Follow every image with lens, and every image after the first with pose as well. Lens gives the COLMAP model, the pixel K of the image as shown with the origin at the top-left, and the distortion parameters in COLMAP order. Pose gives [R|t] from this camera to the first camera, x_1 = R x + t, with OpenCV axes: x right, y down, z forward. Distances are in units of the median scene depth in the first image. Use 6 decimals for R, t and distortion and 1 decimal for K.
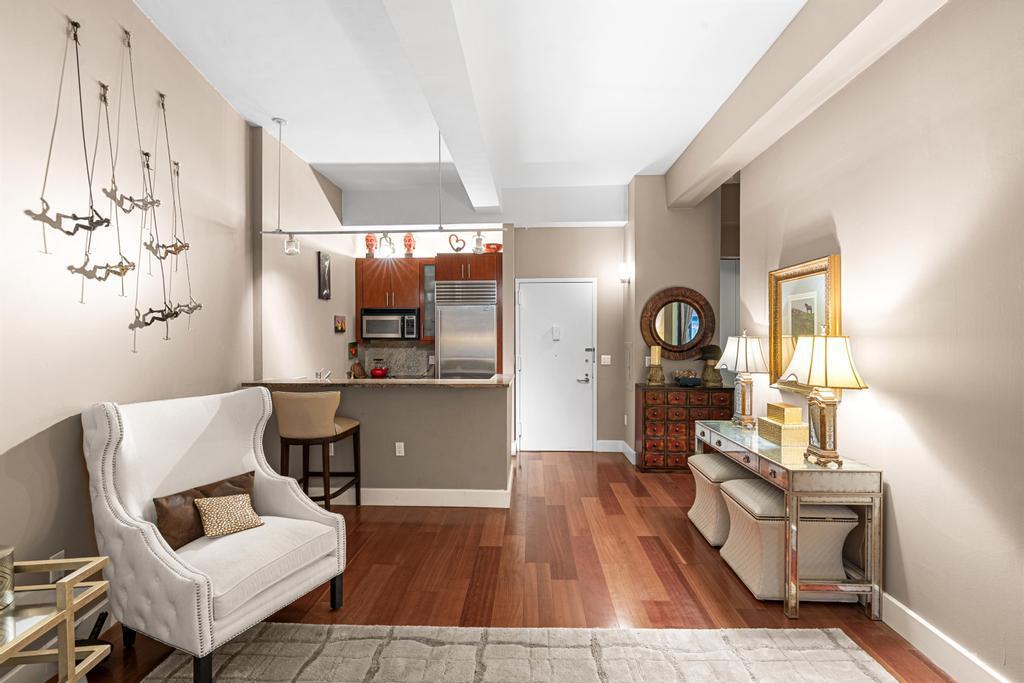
lens RADIAL K [[465.0, 0, 513.5], [0, 465.0, 343.1], [0, 0, 1]] dist [-0.005946, 0.003264]
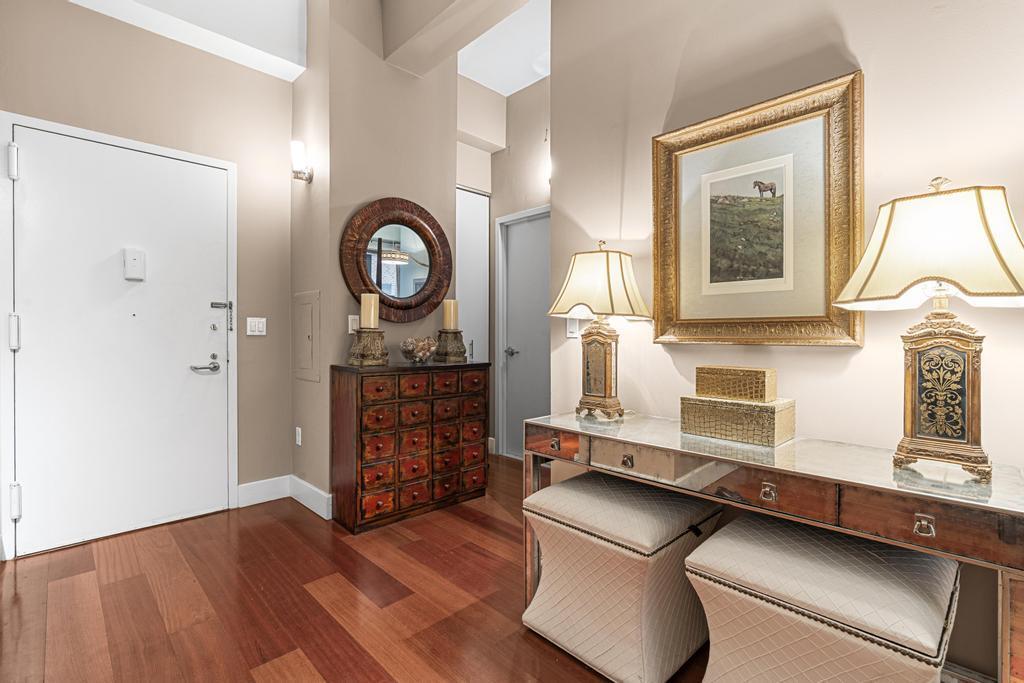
lens RADIAL K [[465.0, 0, 511.9], [0, 465.0, 337.8], [0, 0, 1]] dist [-0.005946, 0.003264]
pose [[0.680966, -0.001178, 0.732314, 0.015172], [0.006707, 0.999967, -0.004628, 0.060649], [-0.732284, 0.008063, 0.680951, 0.497572]]
